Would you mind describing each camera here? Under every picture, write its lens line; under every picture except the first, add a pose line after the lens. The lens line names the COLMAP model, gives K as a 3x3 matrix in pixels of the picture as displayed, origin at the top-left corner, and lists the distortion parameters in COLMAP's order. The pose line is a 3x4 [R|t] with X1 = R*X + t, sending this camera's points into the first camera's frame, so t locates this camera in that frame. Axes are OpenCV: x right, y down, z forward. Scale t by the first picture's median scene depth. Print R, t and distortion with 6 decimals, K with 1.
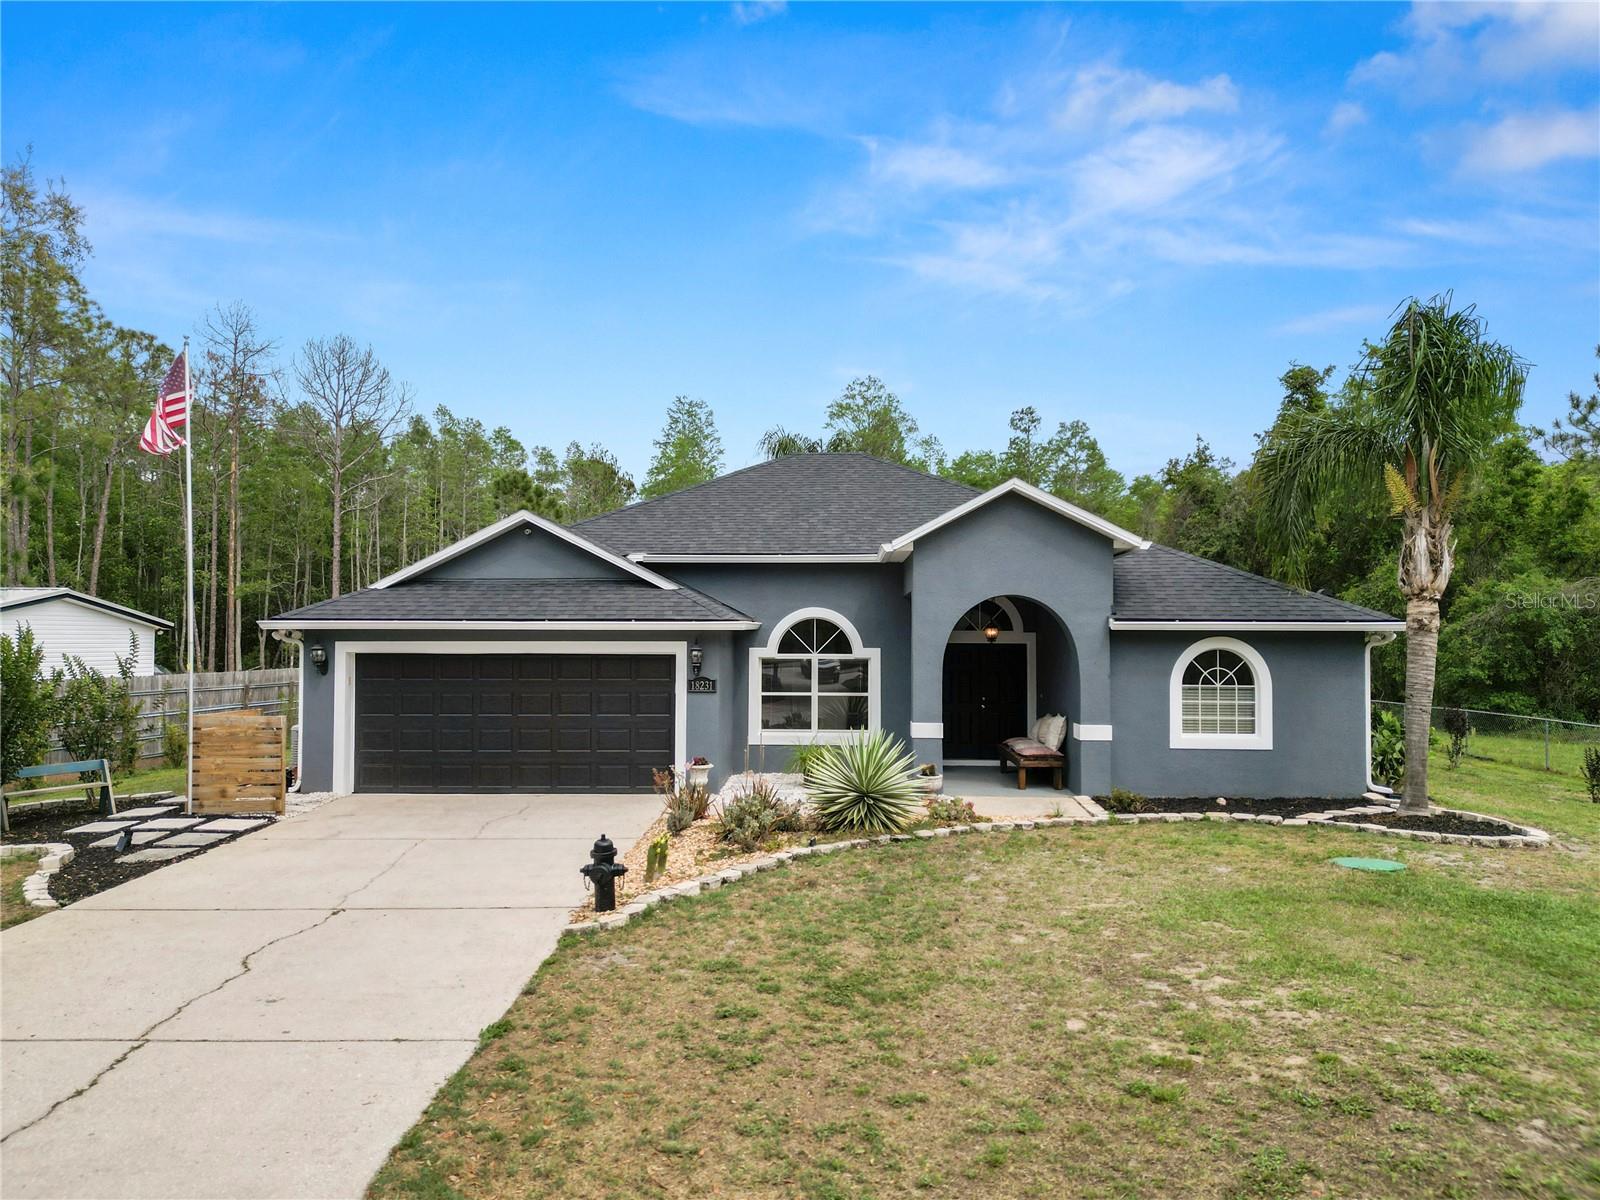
lens RADIAL K [[1104.2, 0, 800.0], [0, 1104.2, 600.0], [0, 0, 1]] dist [0.055371, -0.045047]
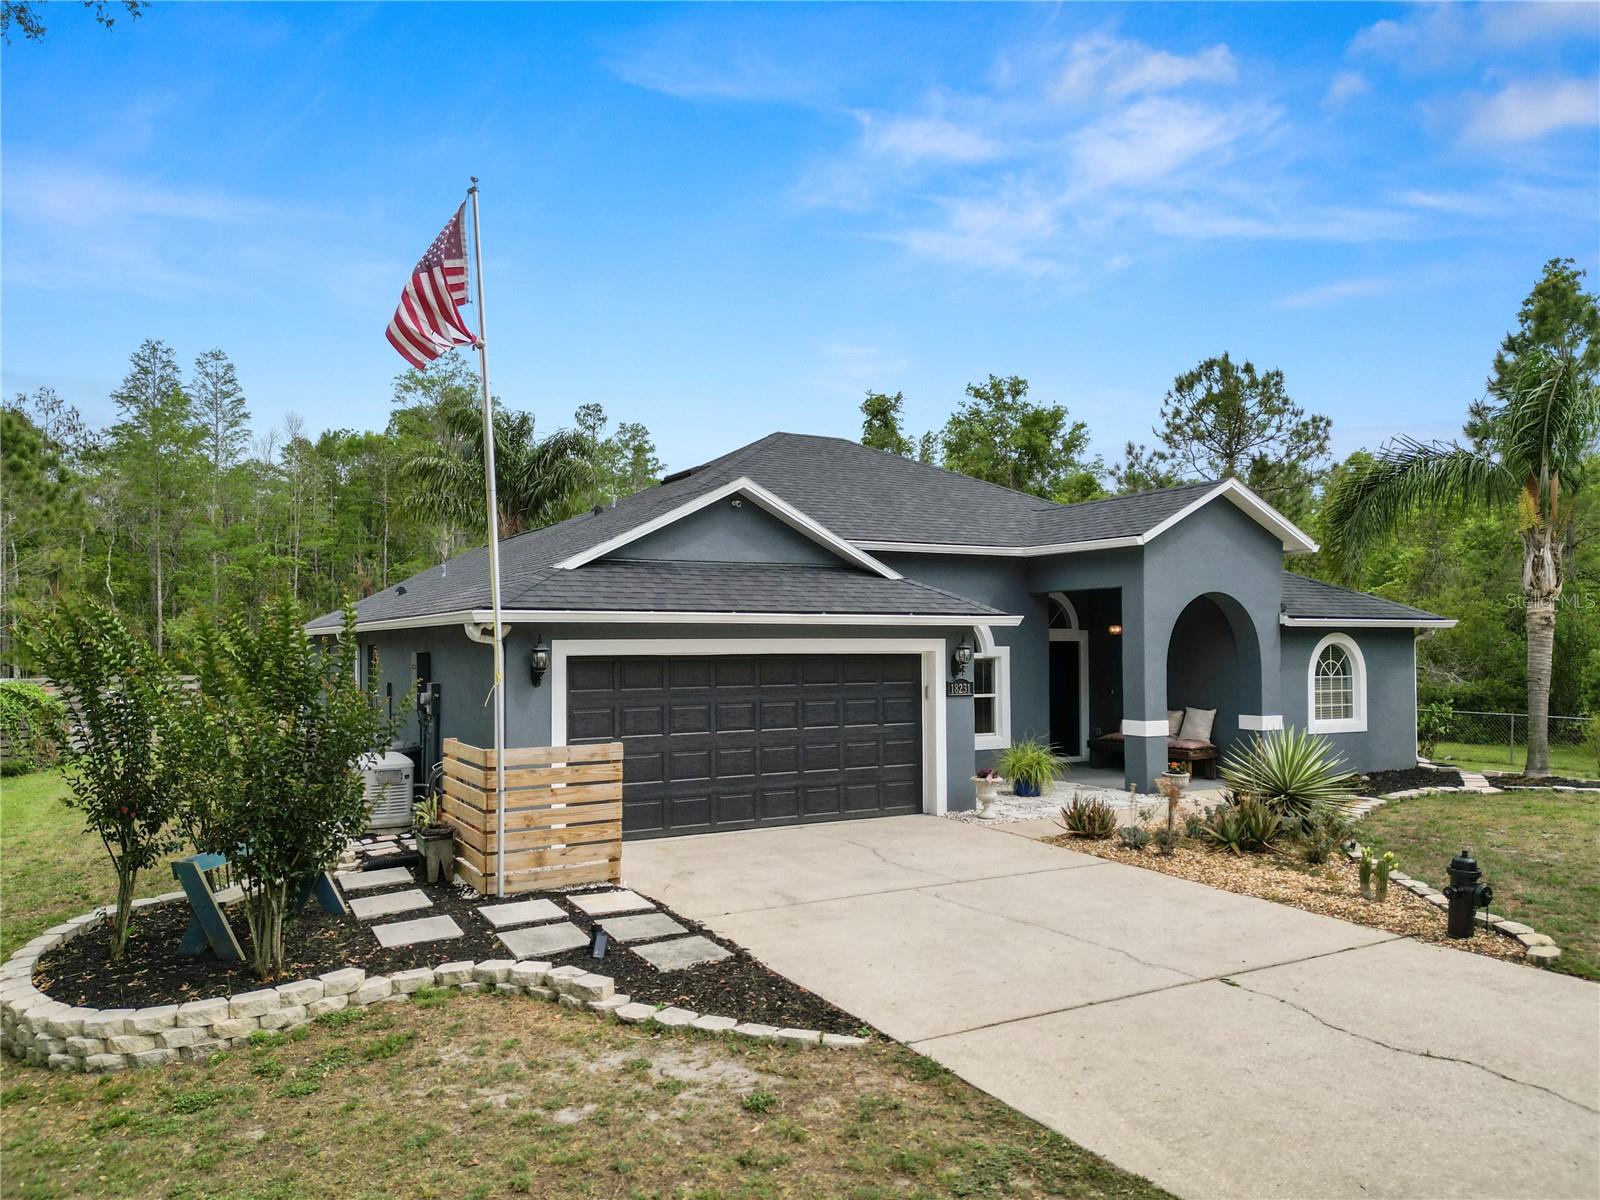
lens RADIAL K [[1124.5, 0, 762.7], [0, 1124.5, 602.5], [0, 0, 1]] dist [0.087557, -0.066228]
pose [[0.854081, 0.013005, 0.519977, -0.695015], [-0.011520, 0.999915, -0.006088, 0.016088], [-0.520012, -0.000791, 0.854159, 0.308397]]
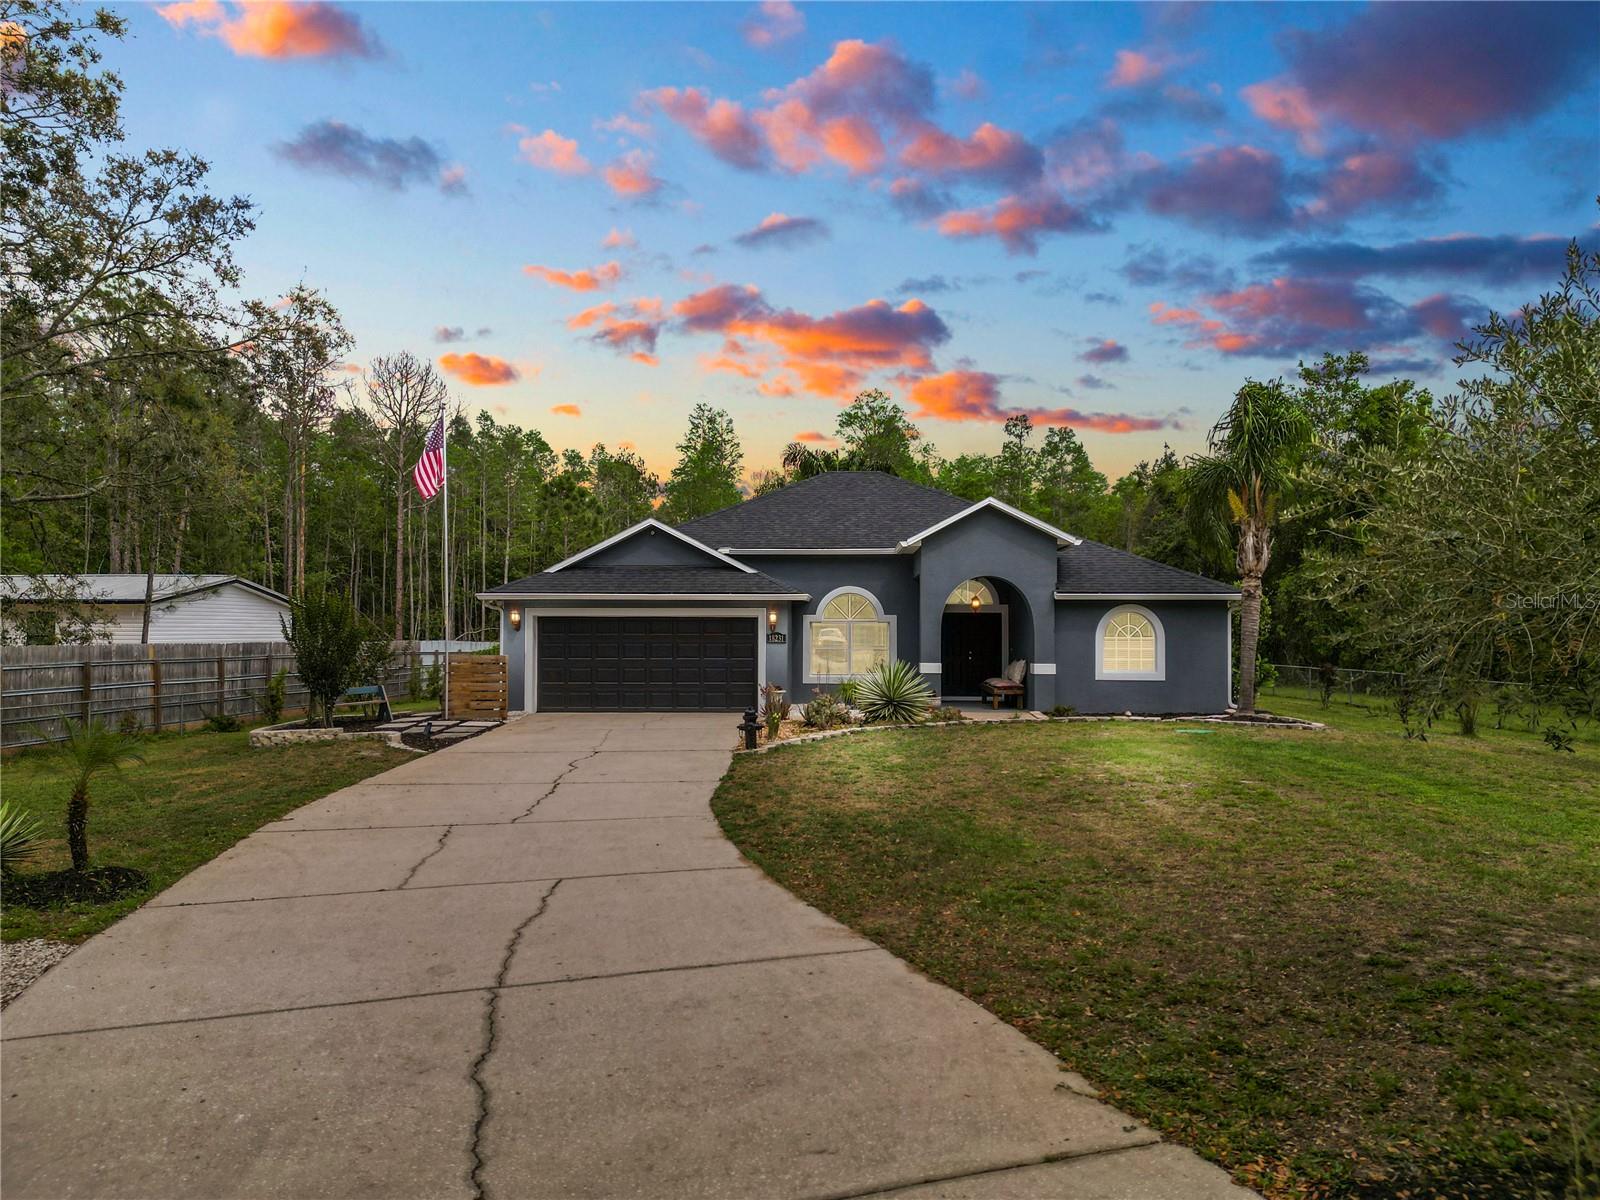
lens RADIAL K [[1117.5, 0, 792.3], [0, 1117.5, 599.3], [0, 0, 1]] dist [0.093098, -0.068134]
pose [[0.999999, -0.000039, -0.001693, -0.065403], [0.000047, 0.999989, 0.004749, 0.018982], [0.001692, -0.004749, 0.999987, -0.481193]]
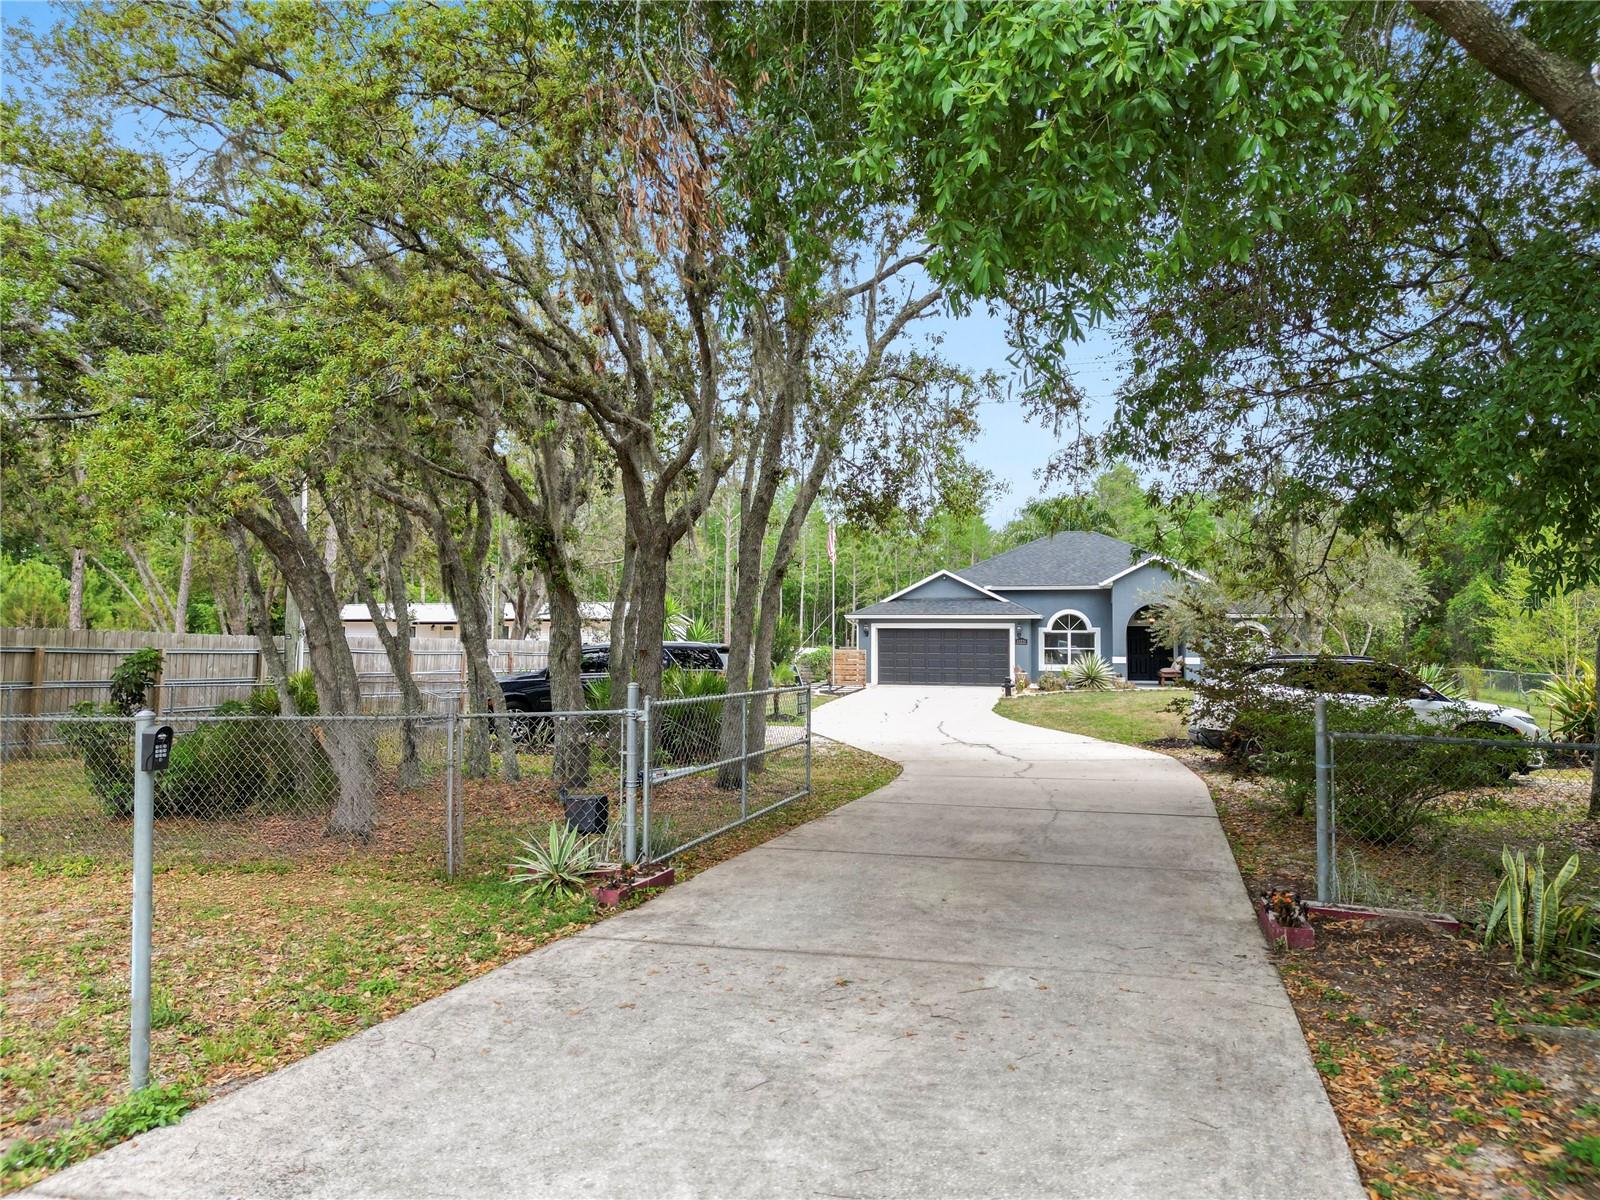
lens RADIAL K [[1102.6, 0, 800.0], [0, 1102.6, 600.0], [0, 0, 1]] dist [0.151435, -0.228261]
pose [[0.977568, -0.006488, -0.210518, -0.051046], [0.005013, 0.999959, -0.007539, 0.002496], [0.210558, 0.006315, 0.977561, -1.481326]]
